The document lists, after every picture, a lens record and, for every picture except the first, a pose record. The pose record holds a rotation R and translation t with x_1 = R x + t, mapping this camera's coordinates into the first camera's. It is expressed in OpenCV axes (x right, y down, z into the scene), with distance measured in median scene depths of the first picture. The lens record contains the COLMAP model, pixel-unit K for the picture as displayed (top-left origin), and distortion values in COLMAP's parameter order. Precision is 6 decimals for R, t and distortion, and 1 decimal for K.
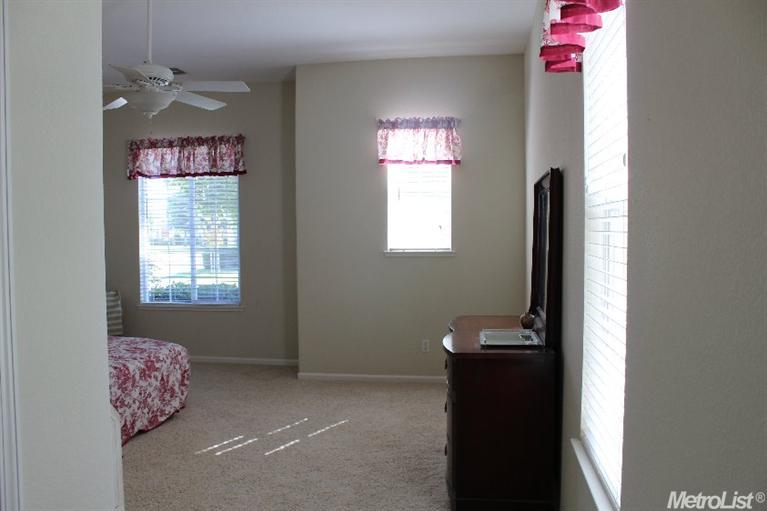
lens RADIAL K [[644.2, 0, 387.3], [0, 644.2, 253.4], [0, 0, 1]] dist [-0.168191, 0.154914]
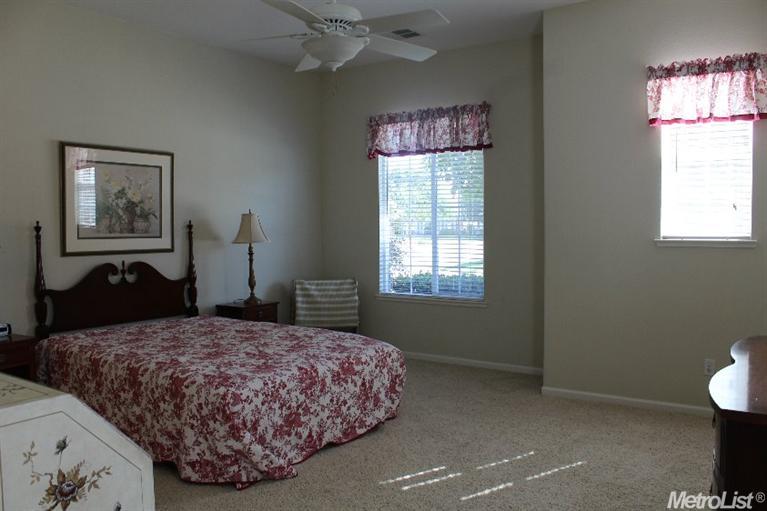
lens RADIAL K [[644.2, 0, 387.3], [0, 644.2, 253.4], [0, 0, 1]] dist [-0.168191, 0.154914]
pose [[0.898114, 0.022260, -0.439199, 0.038095], [-0.016393, 0.999719, 0.017148, 0.005980], [0.439457, -0.008201, 0.898226, 0.194106]]
